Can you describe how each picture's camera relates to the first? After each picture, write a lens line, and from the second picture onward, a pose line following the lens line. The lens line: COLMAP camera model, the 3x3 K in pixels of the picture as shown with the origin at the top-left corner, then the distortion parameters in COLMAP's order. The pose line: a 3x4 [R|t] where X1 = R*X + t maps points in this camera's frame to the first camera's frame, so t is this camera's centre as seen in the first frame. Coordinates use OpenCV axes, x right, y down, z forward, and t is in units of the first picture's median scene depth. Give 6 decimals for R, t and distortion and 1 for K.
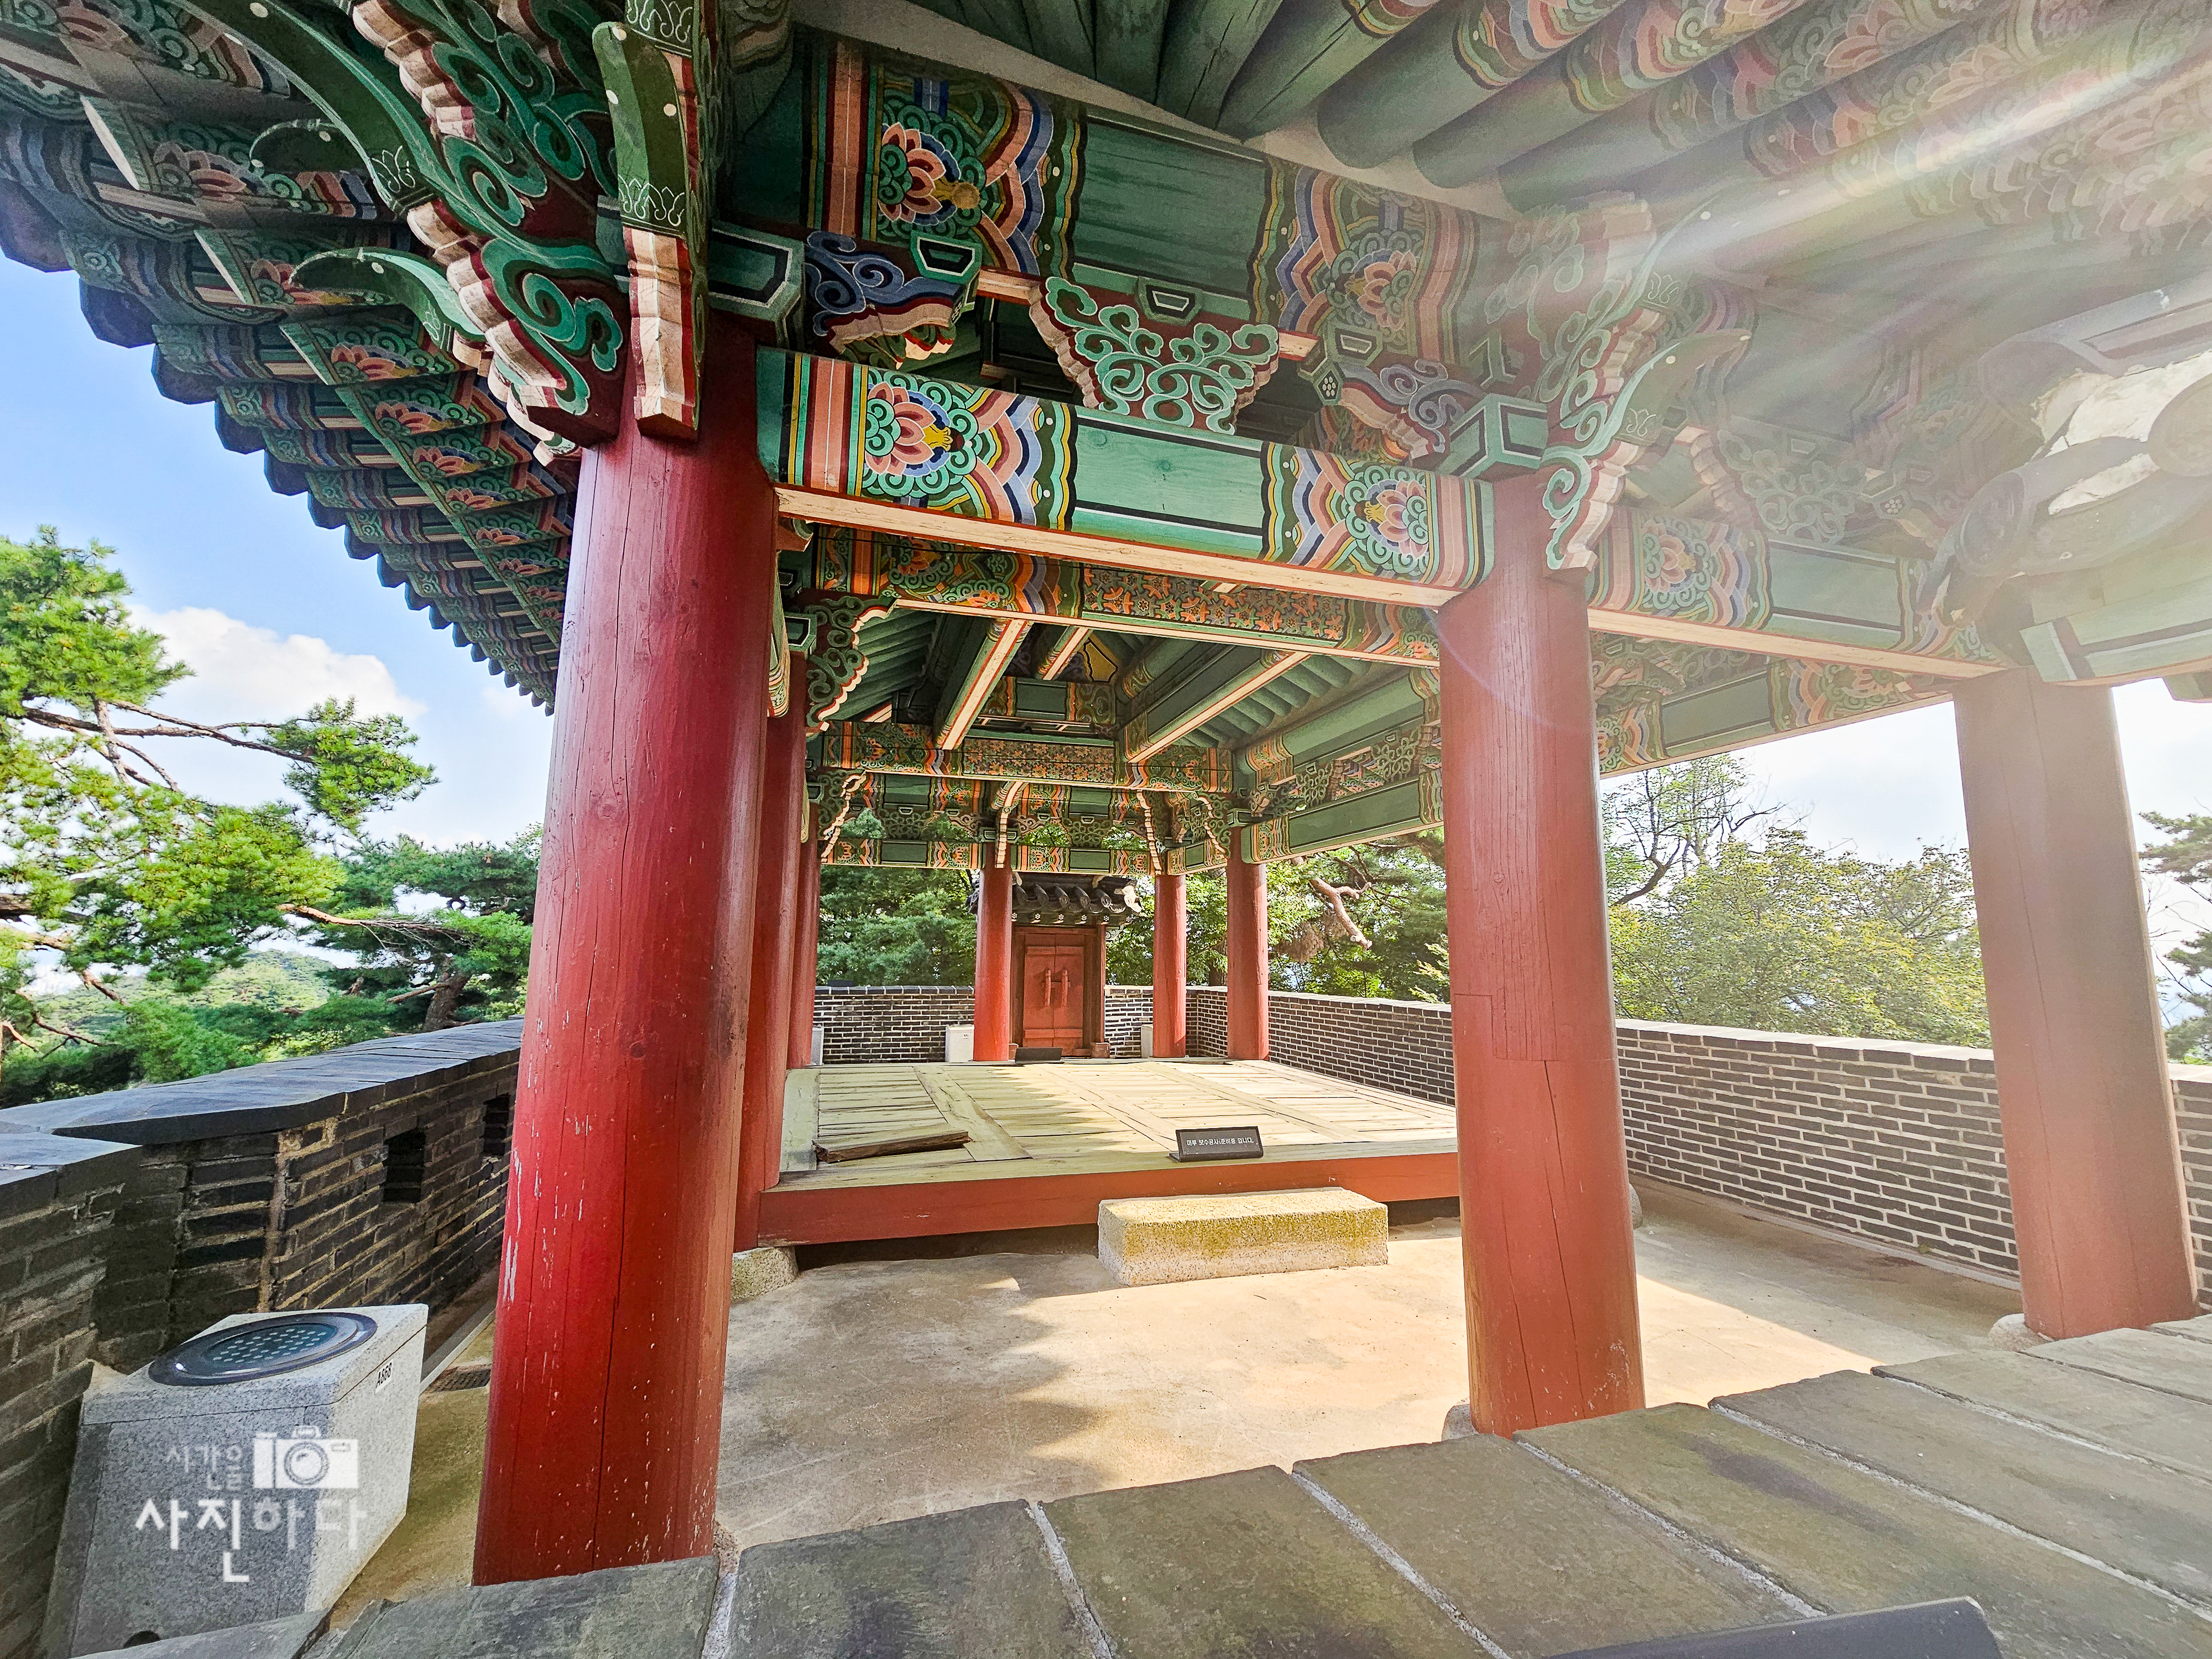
lens RADIAL K [[895.0, 0, 1093.8], [0, 895.0, 836.2], [0, 0, 1]] dist [-0.008988, 0.005801]
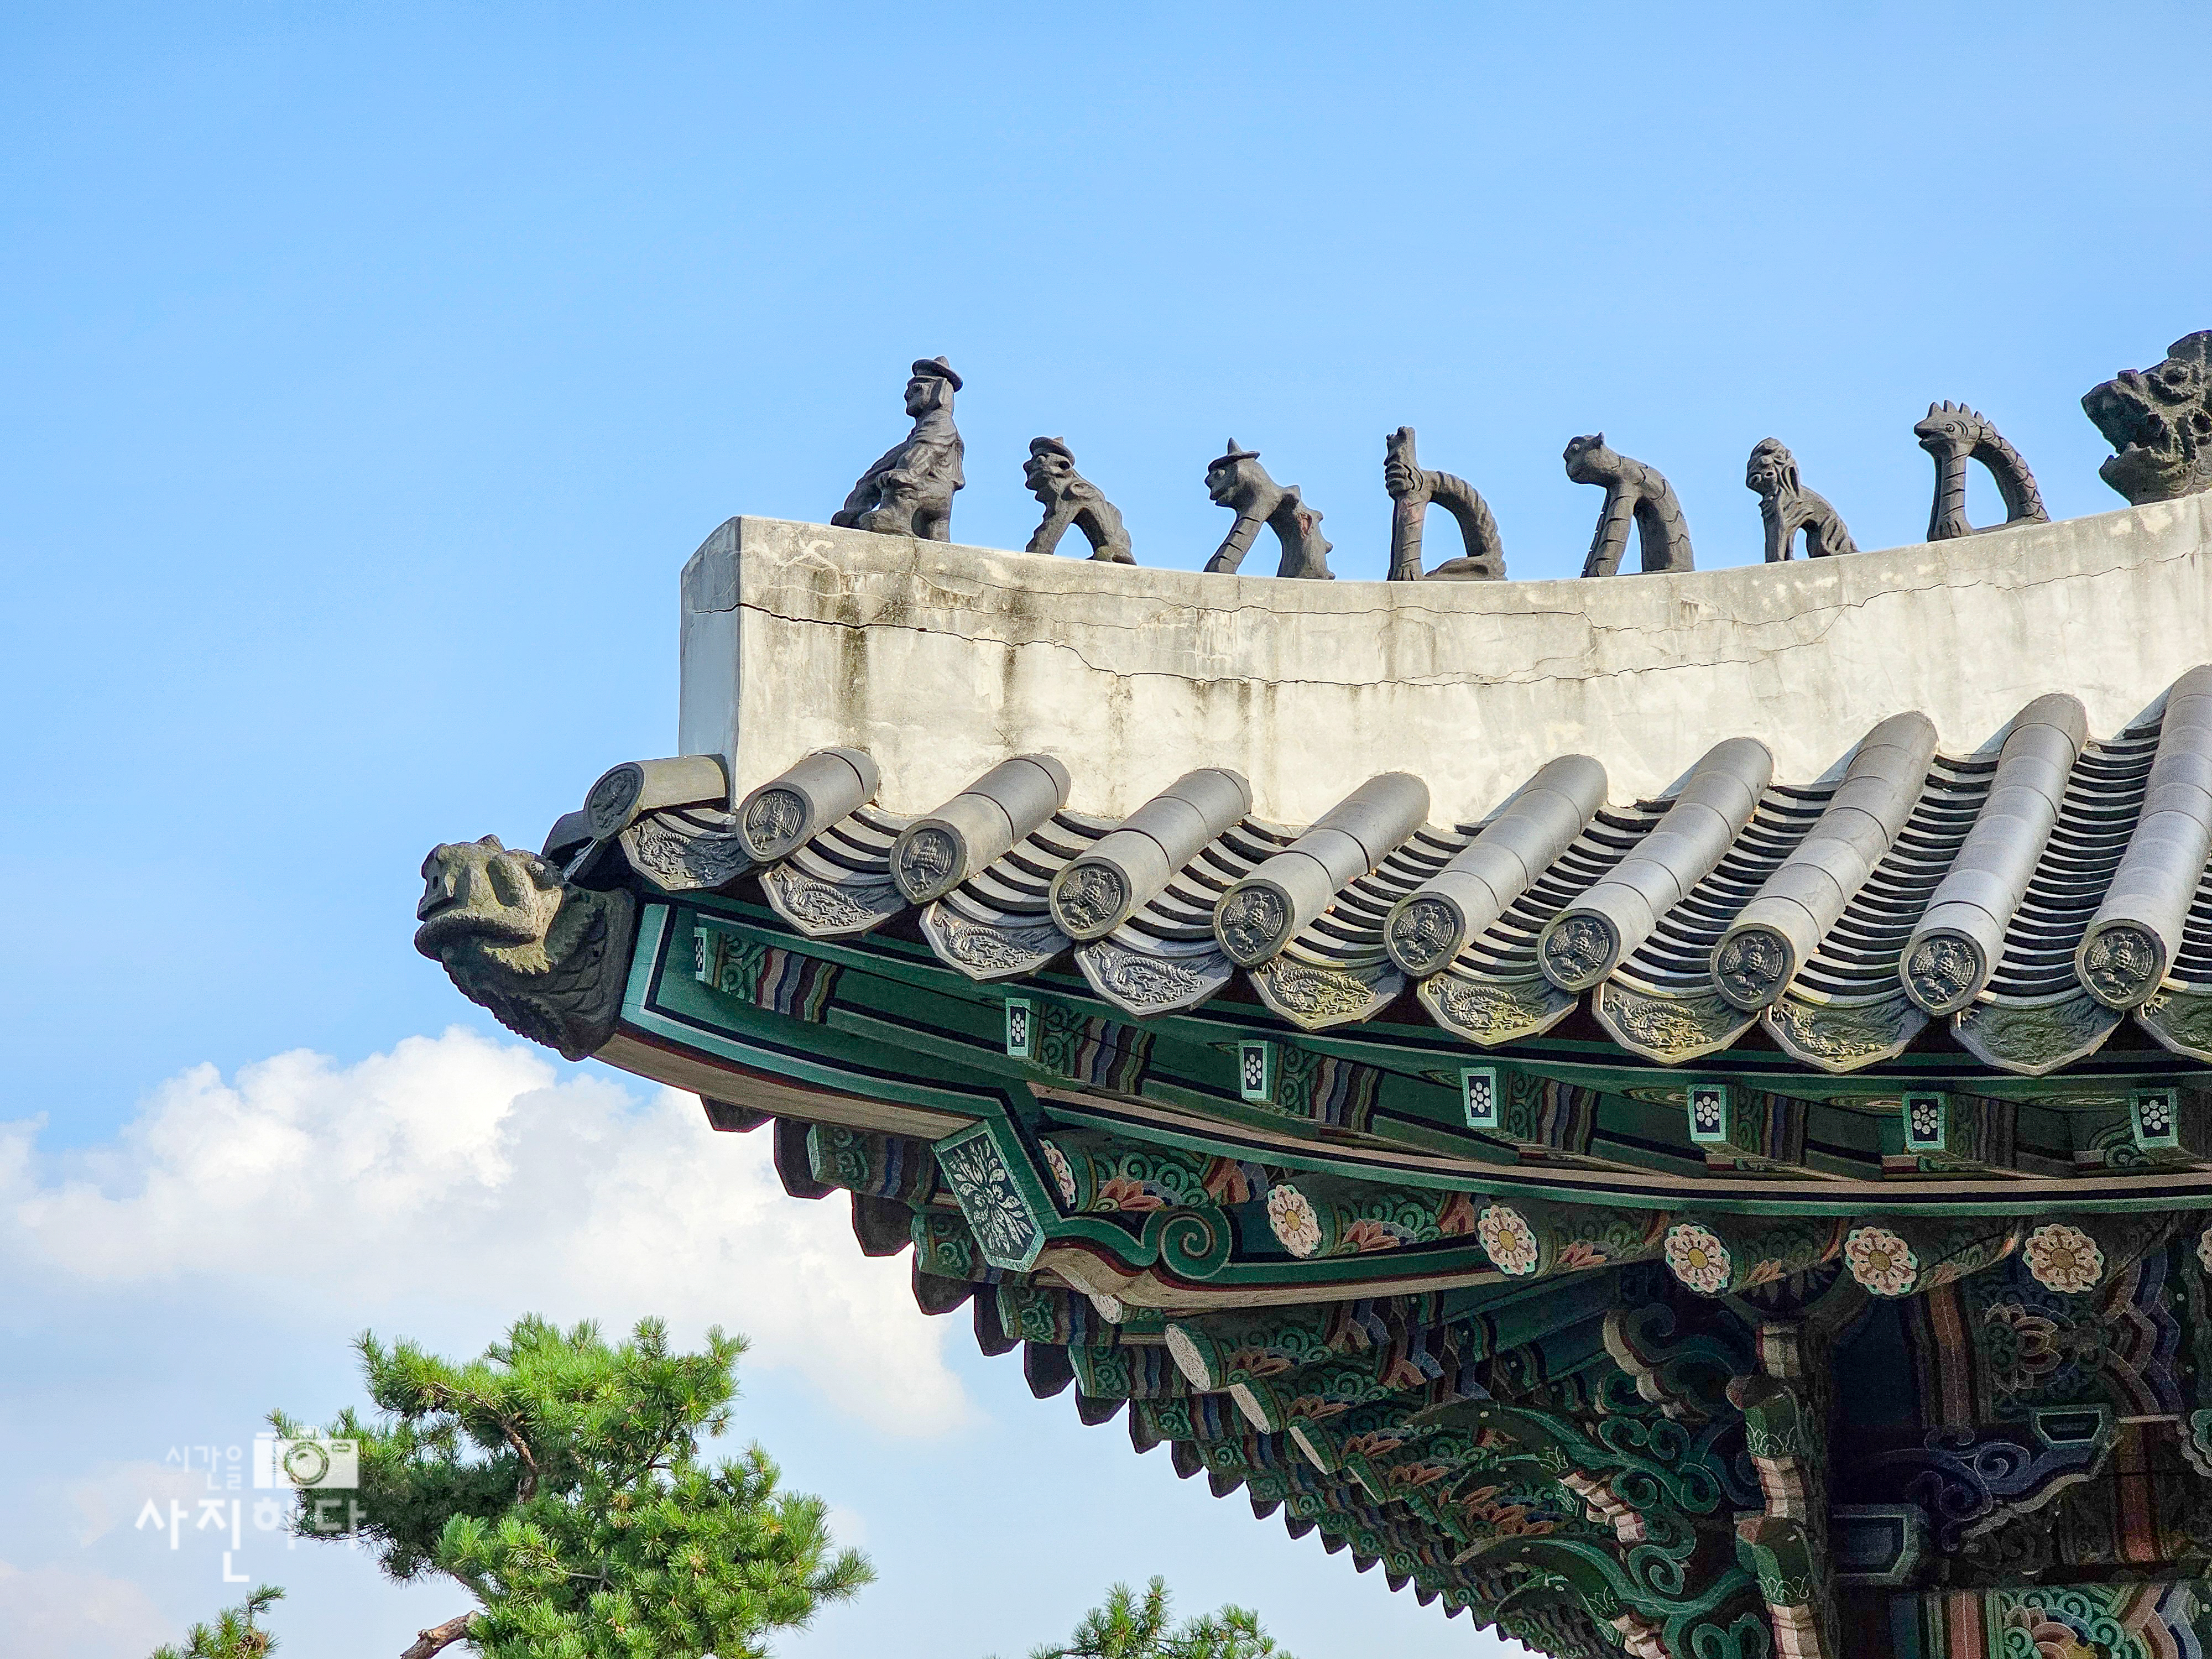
lens RADIAL K [[4382.7, 0, 1106.0], [0, 4382.7, 829.5], [0, 0, 1]] dist [0.041061, 0.045554]
pose [[0.803906, -0.191506, -0.563081, 1.672847], [0.091933, 0.975375, -0.200477, -0.448133], [0.587608, 0.109399, 0.801716, -3.200720]]
